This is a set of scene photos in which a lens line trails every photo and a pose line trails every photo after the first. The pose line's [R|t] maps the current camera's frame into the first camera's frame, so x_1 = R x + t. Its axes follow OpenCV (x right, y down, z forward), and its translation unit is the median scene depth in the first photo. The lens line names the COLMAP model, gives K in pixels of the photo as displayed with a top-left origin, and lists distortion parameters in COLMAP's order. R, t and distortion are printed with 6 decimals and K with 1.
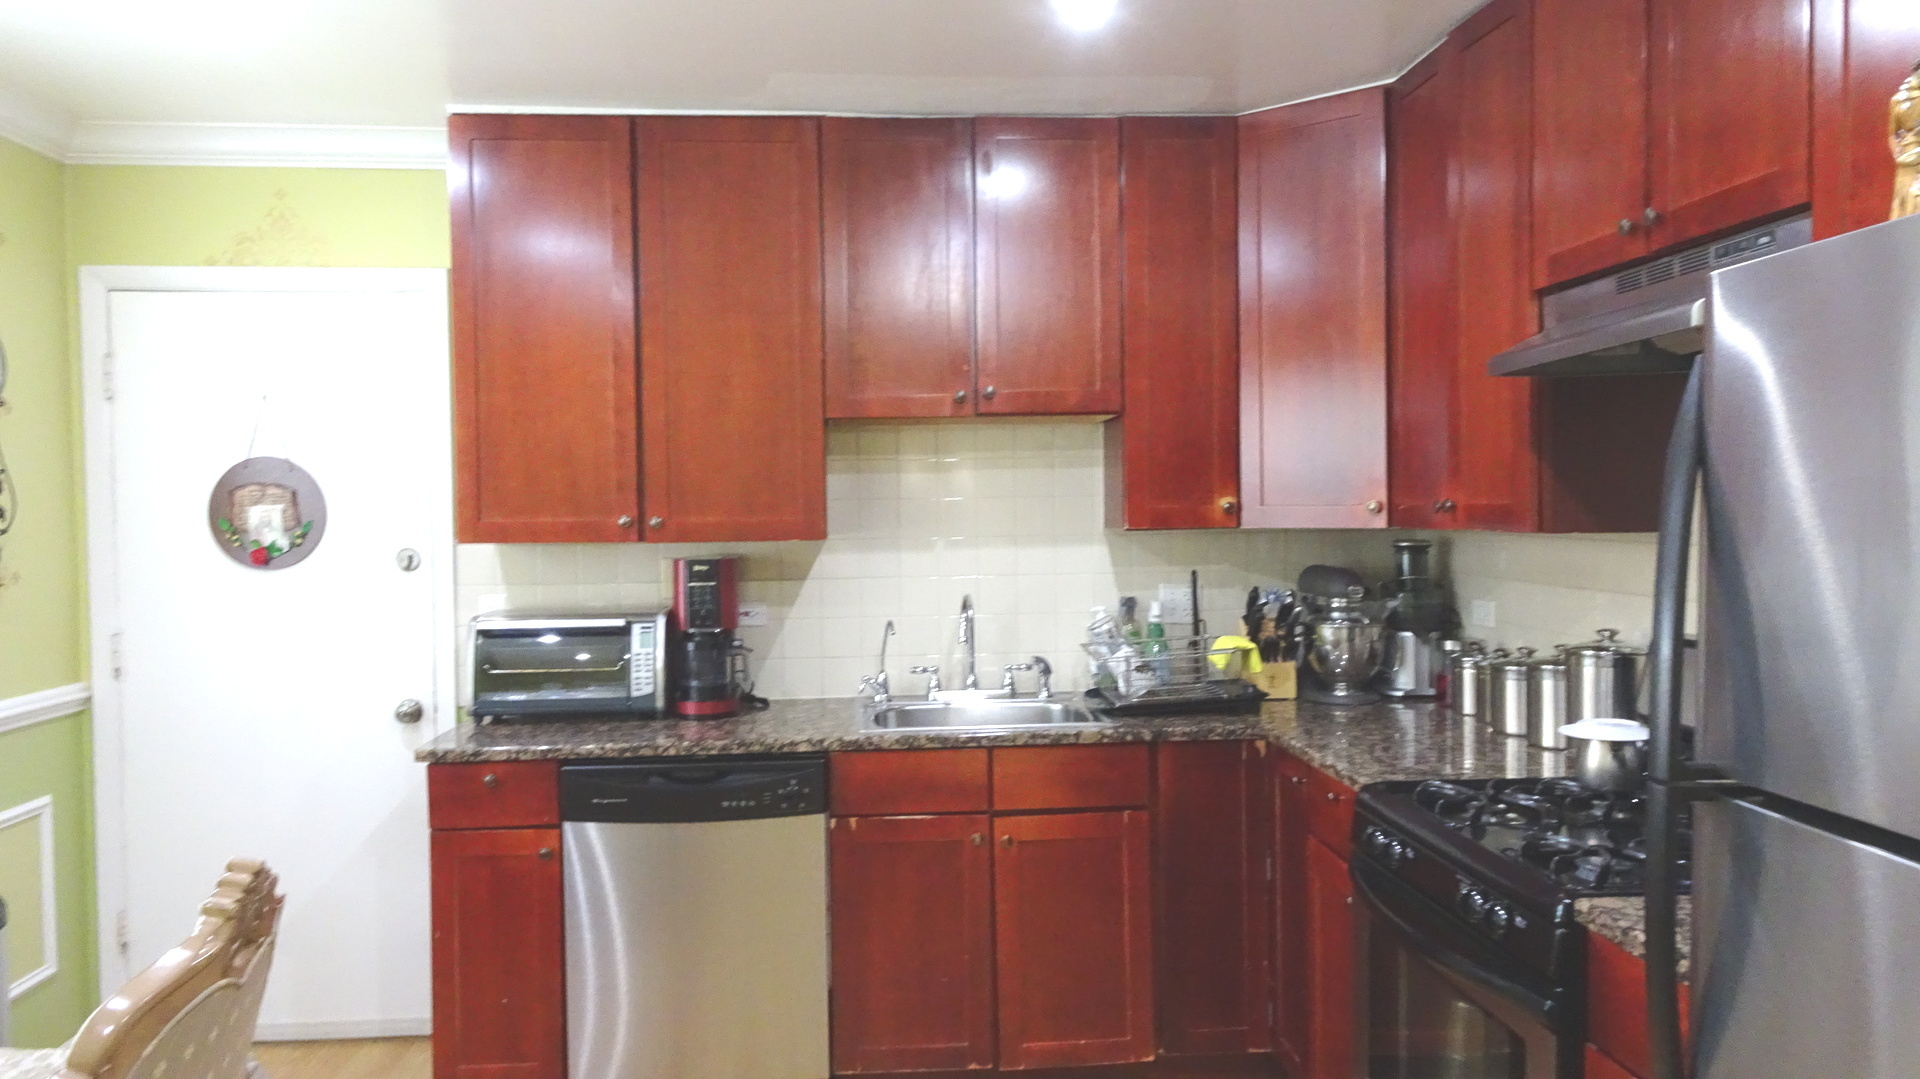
lens RADIAL K [[1392.2, 0, 960.0], [0, 1392.2, 539.5], [0, 0, 1]] dist [-0.000007, 0.000928]
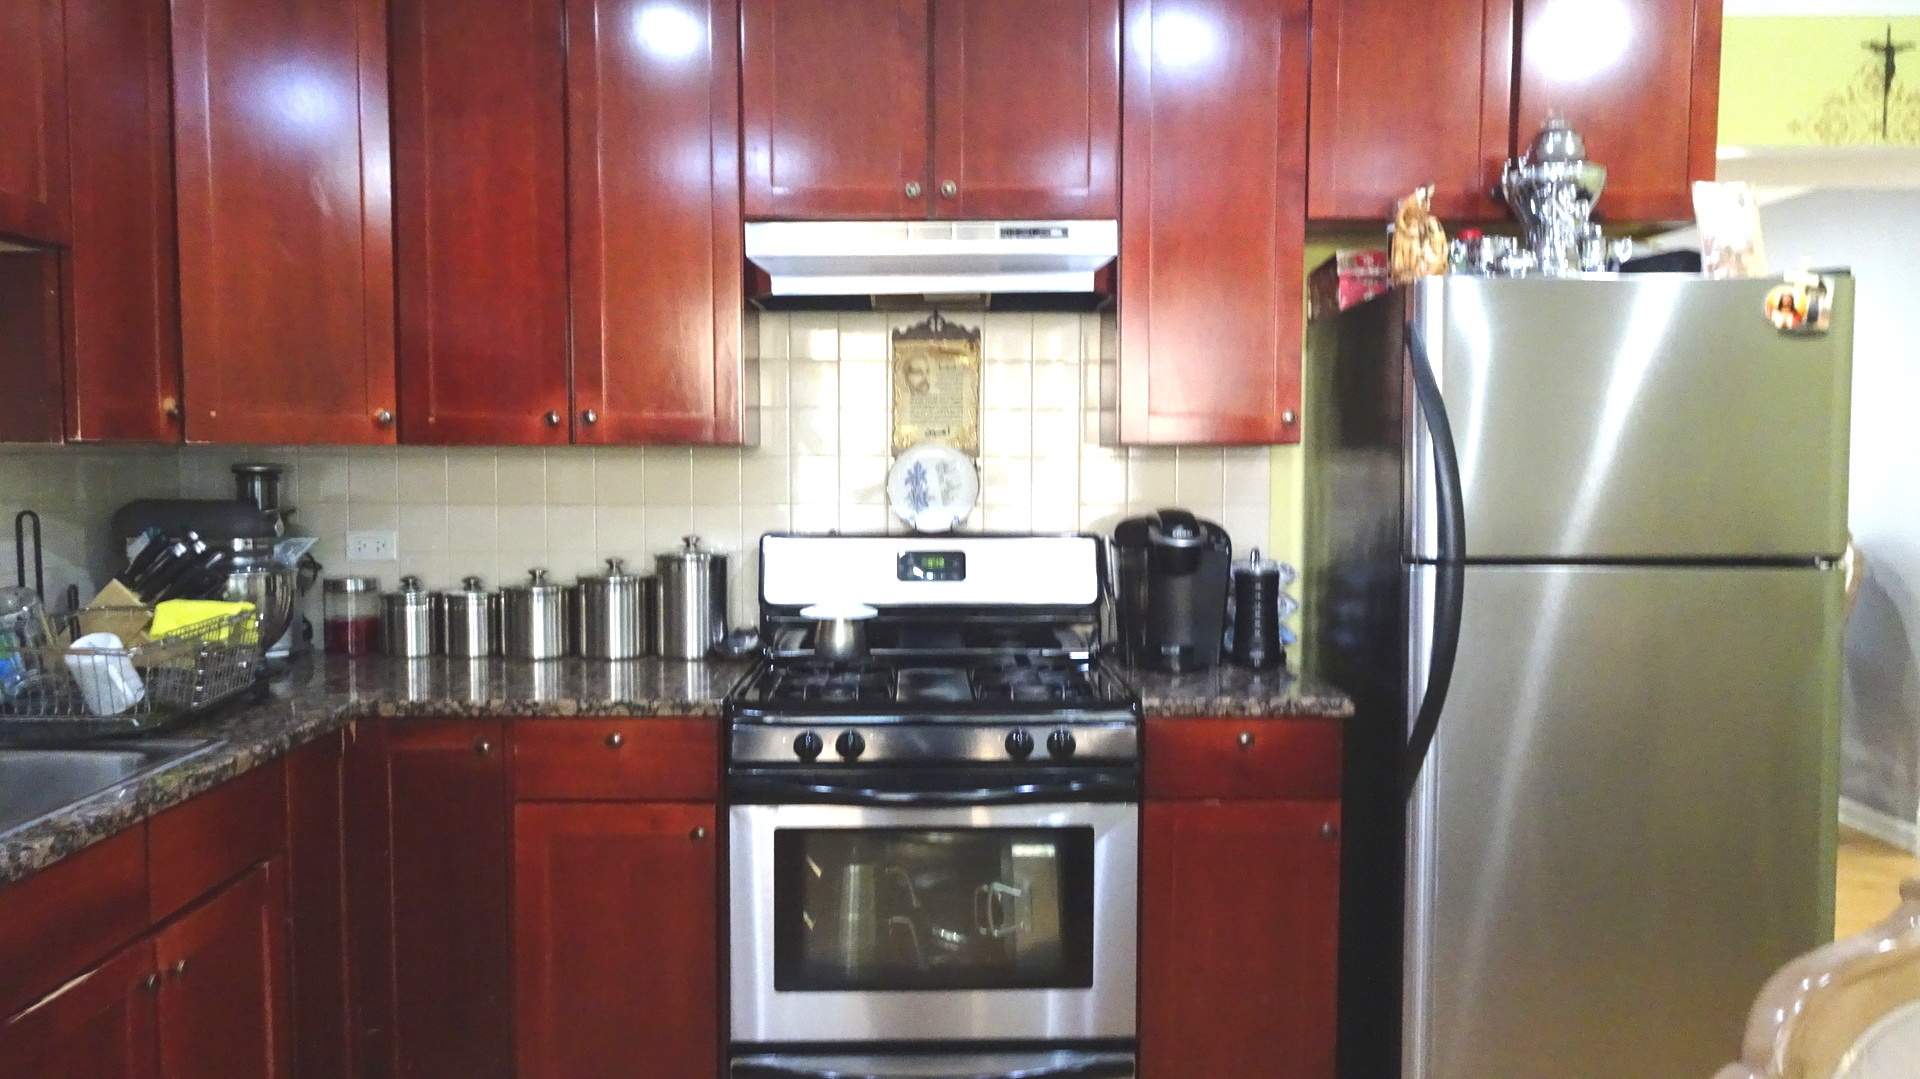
lens RADIAL K [[1397.2, 0, 960.5], [0, 1397.2, 529.6], [0, 0, 1]] dist [0.062062, -0.083402]
pose [[0.057364, -0.044122, 0.997378, -0.478867], [0.019413, 0.998883, 0.043072, 0.011698], [-0.998165, 0.016891, 0.058157, 0.574481]]
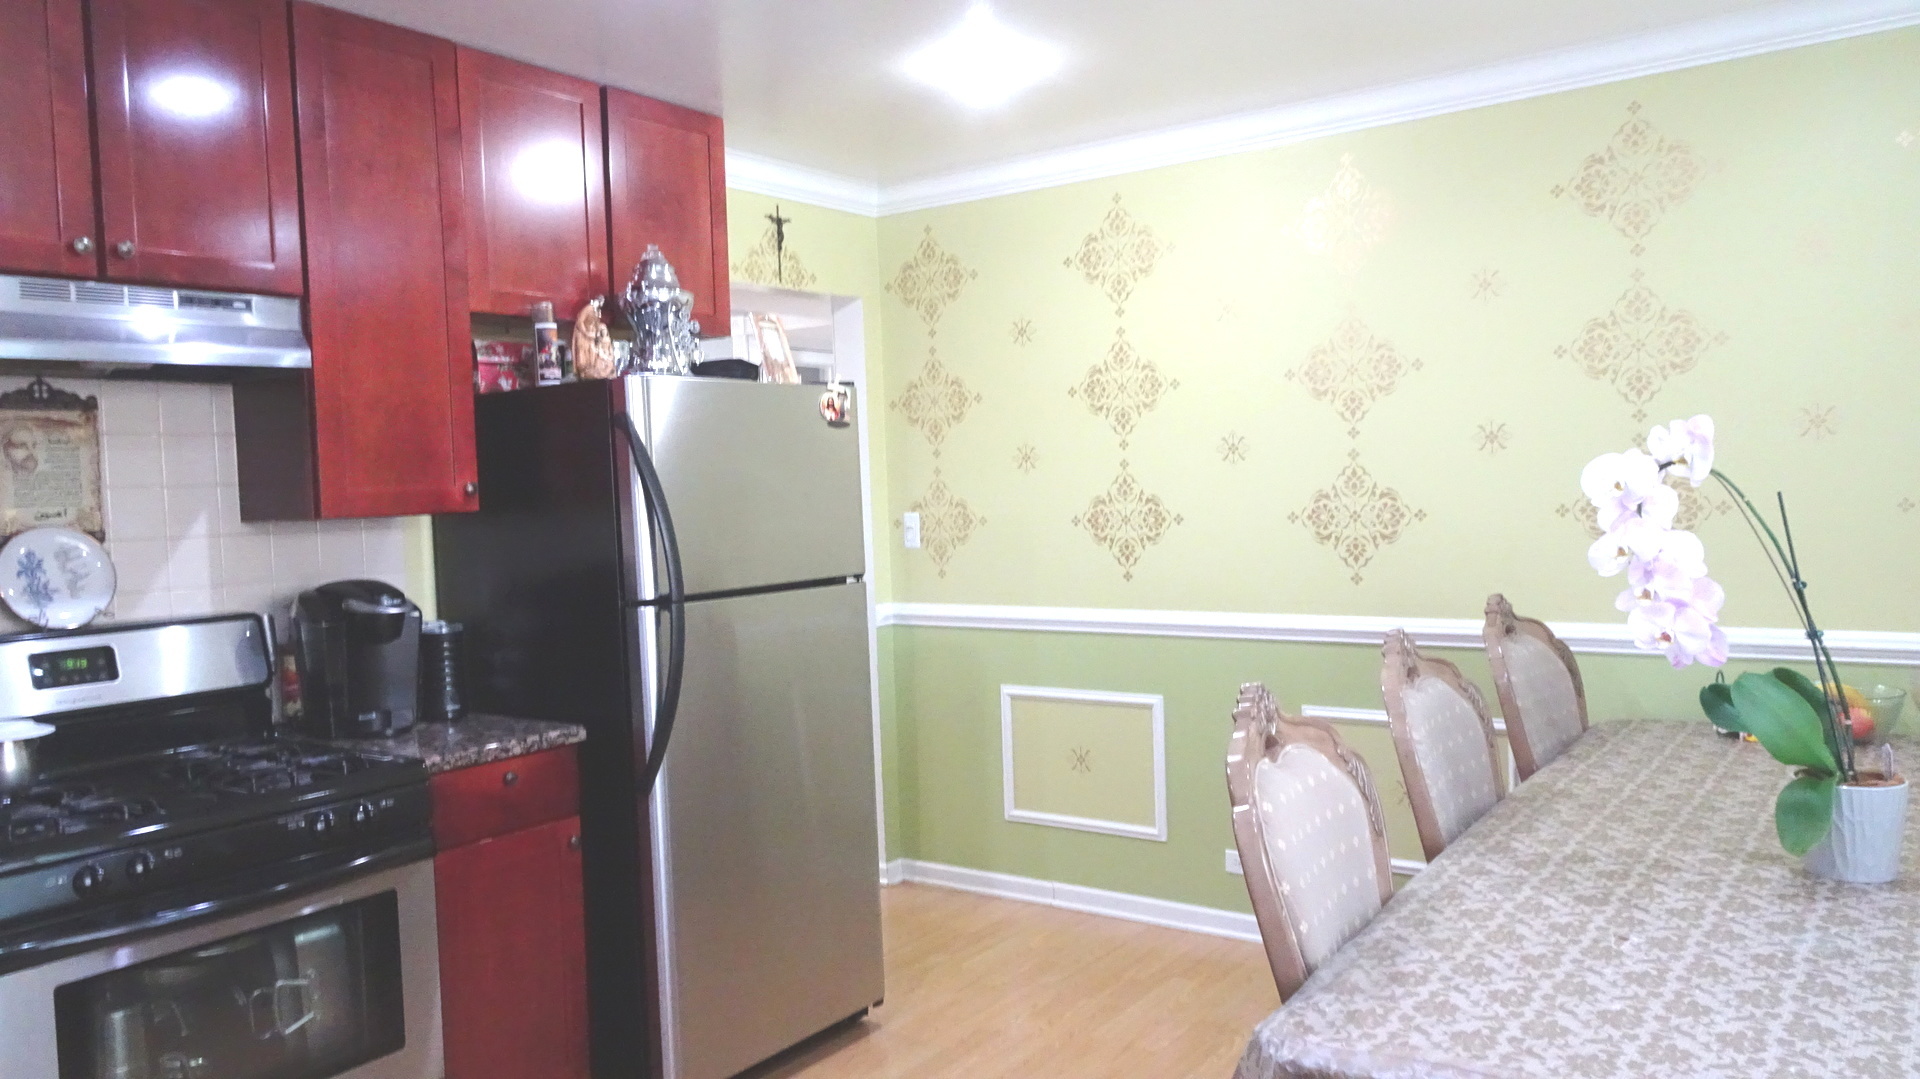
lens RADIAL K [[1392.2, 0, 960.0], [0, 1392.2, 539.5], [0, 0, 1]] dist [-0.000007, 0.000928]
pose [[-0.776810, 0.008730, 0.629674, -0.471443], [0.055144, 0.997006, 0.054207, 0.000577], [-0.627316, 0.076831, -0.774966, 0.733872]]
